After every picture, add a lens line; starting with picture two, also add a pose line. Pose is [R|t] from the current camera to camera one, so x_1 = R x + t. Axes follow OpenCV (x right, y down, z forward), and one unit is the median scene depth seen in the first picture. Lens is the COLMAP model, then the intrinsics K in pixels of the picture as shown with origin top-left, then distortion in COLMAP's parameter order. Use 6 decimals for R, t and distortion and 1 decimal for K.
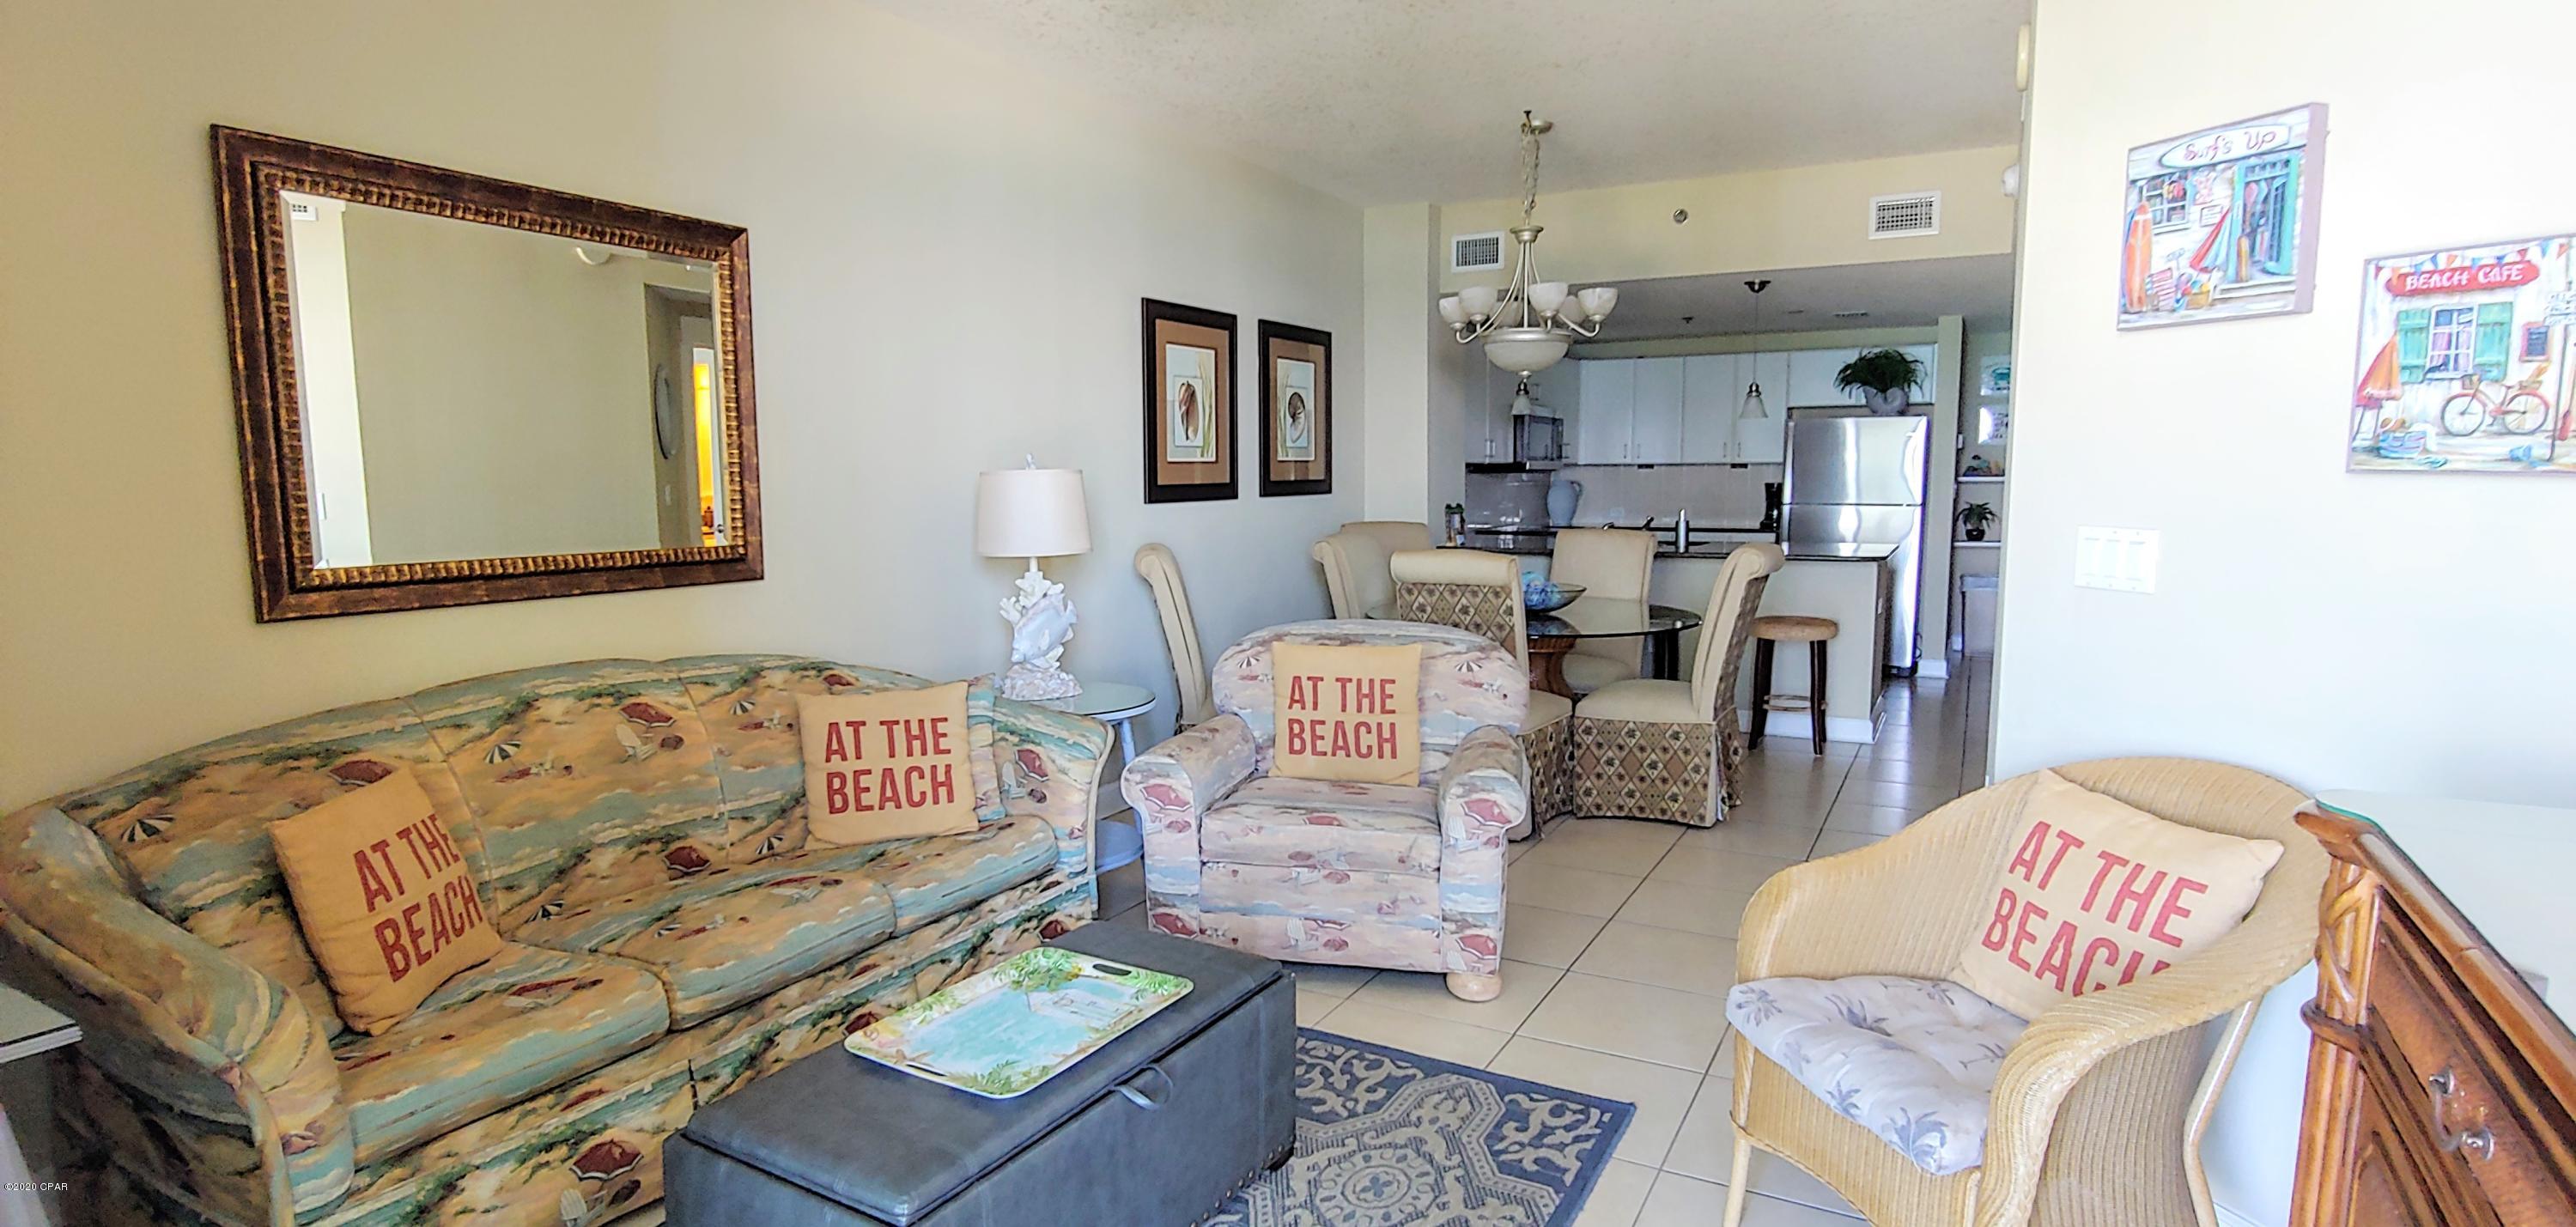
lens RADIAL K [[1278.7, 0, 1282.6], [0, 1278.7, 640.8], [0, 0, 1]] dist [-0.014403, -0.001306]
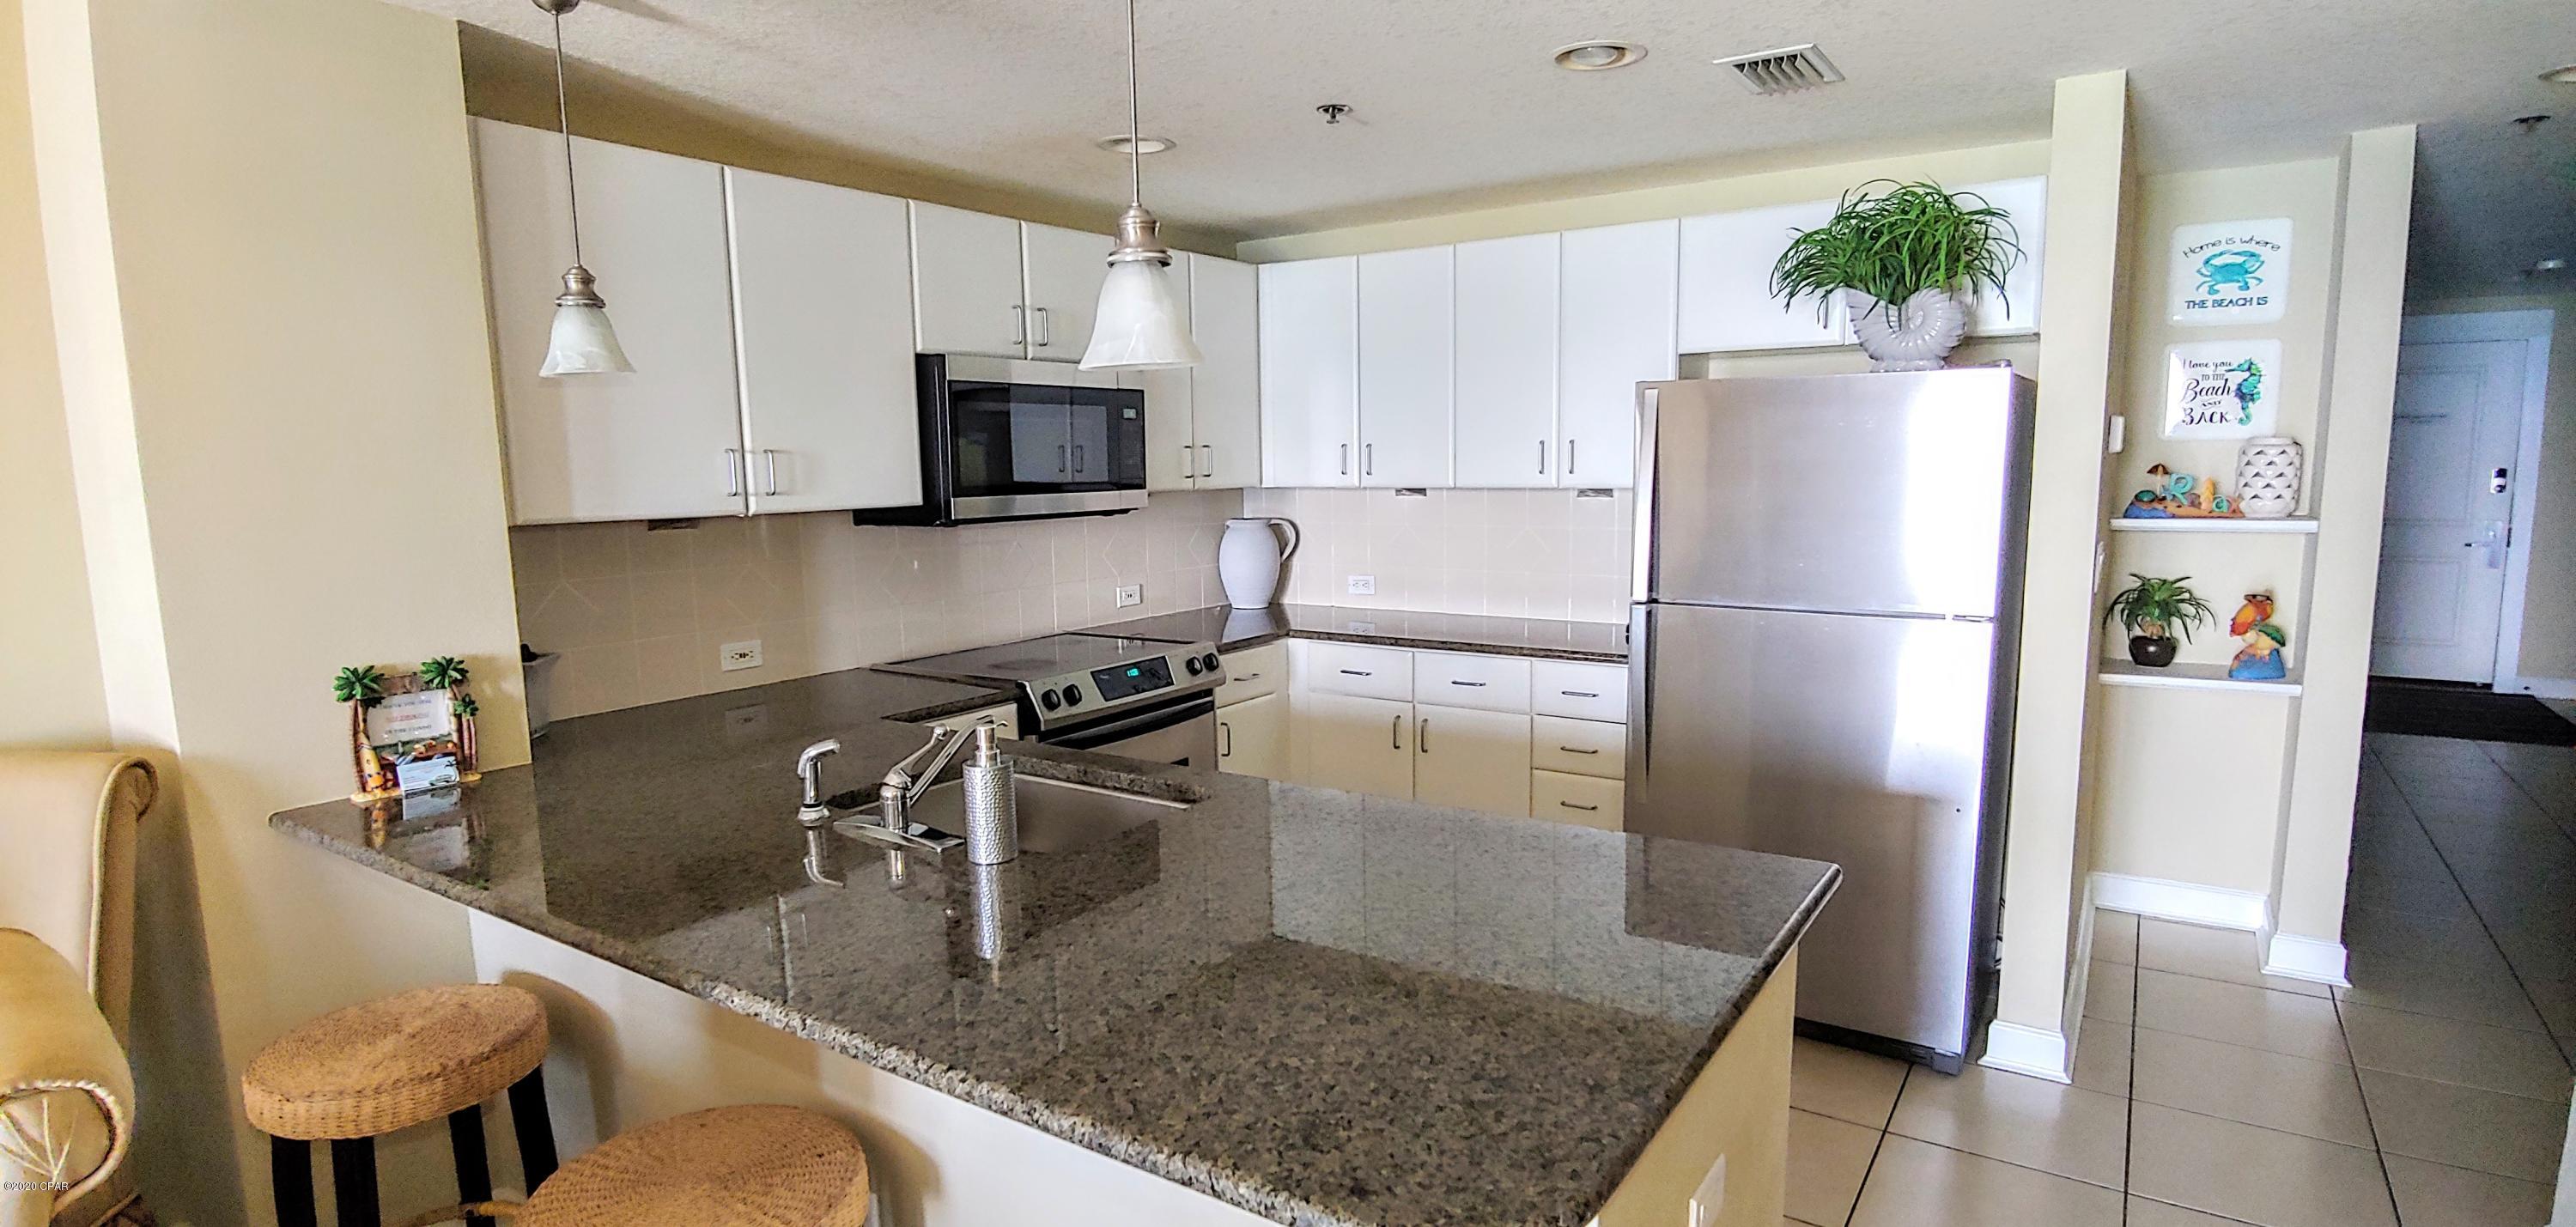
lens RADIAL K [[1278.7, 0, 1282.6], [0, 1278.7, 640.8], [0, 0, 1]] dist [-0.014403, -0.001306]
pose [[0.995731, 0.003153, -0.092246, 0.432137], [-0.002172, 0.999940, 0.010729, -0.132825], [0.092274, -0.010483, 0.995678, 0.810200]]
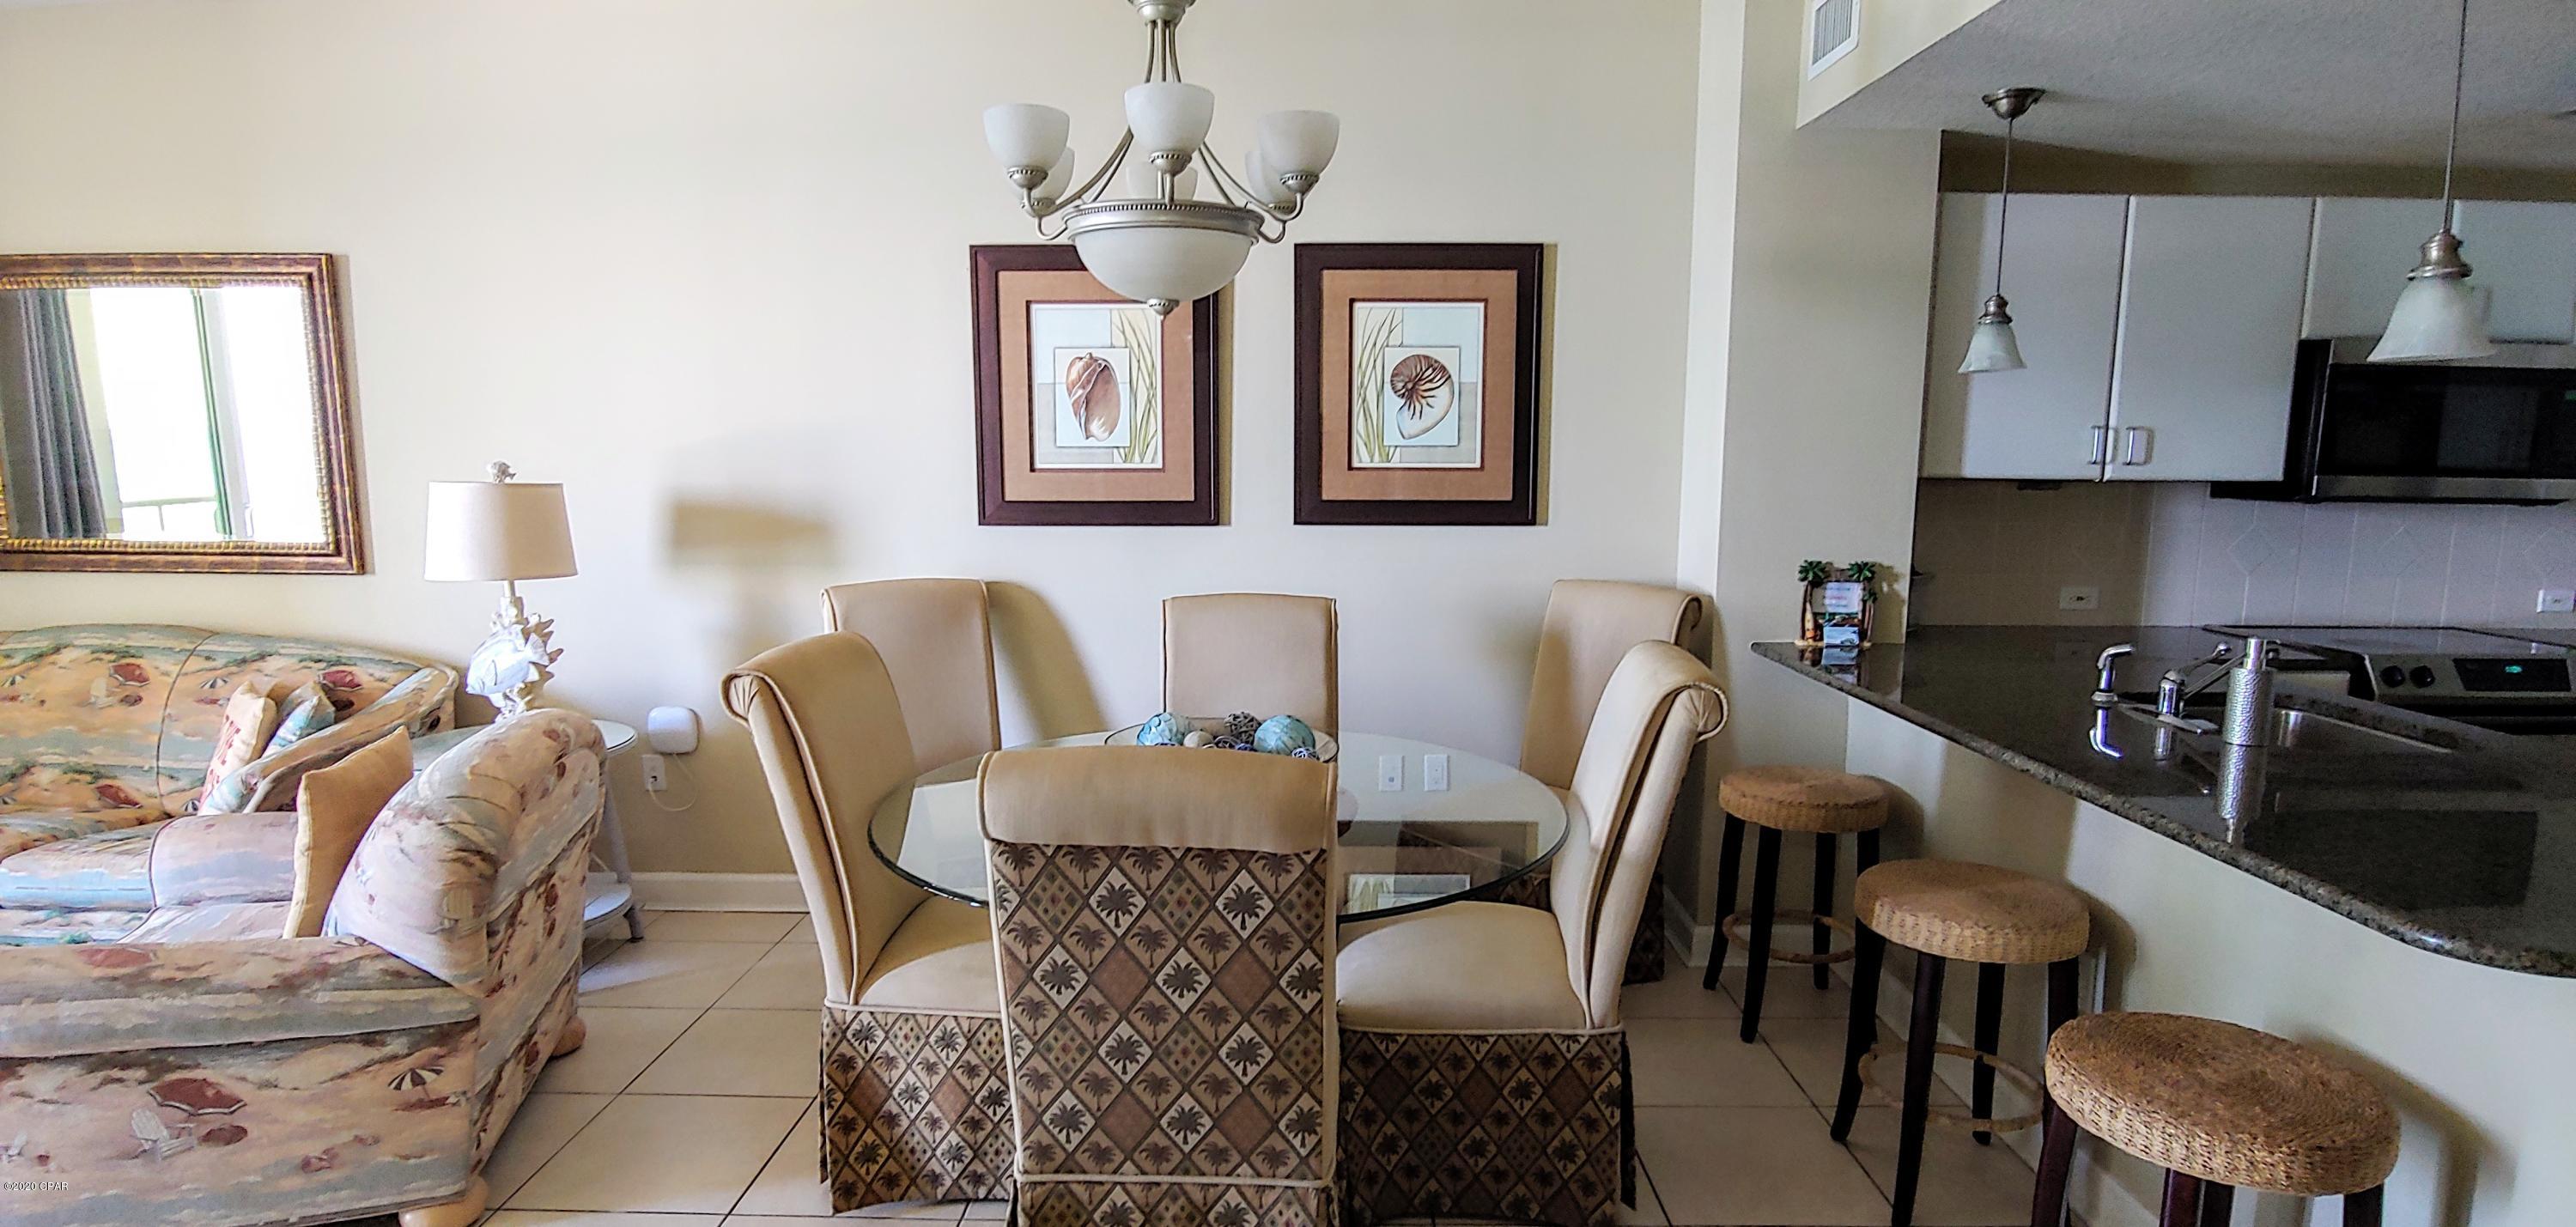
lens RADIAL K [[1278.7, 0, 1282.6], [0, 1278.7, 640.8], [0, 0, 1]] dist [-0.014403, -0.001306]
pose [[0.470844, 0.137739, -0.871397, 0.527145], [-0.124516, 0.988225, 0.088926, -0.107258], [0.873385, 0.066632, 0.482451, 0.666137]]
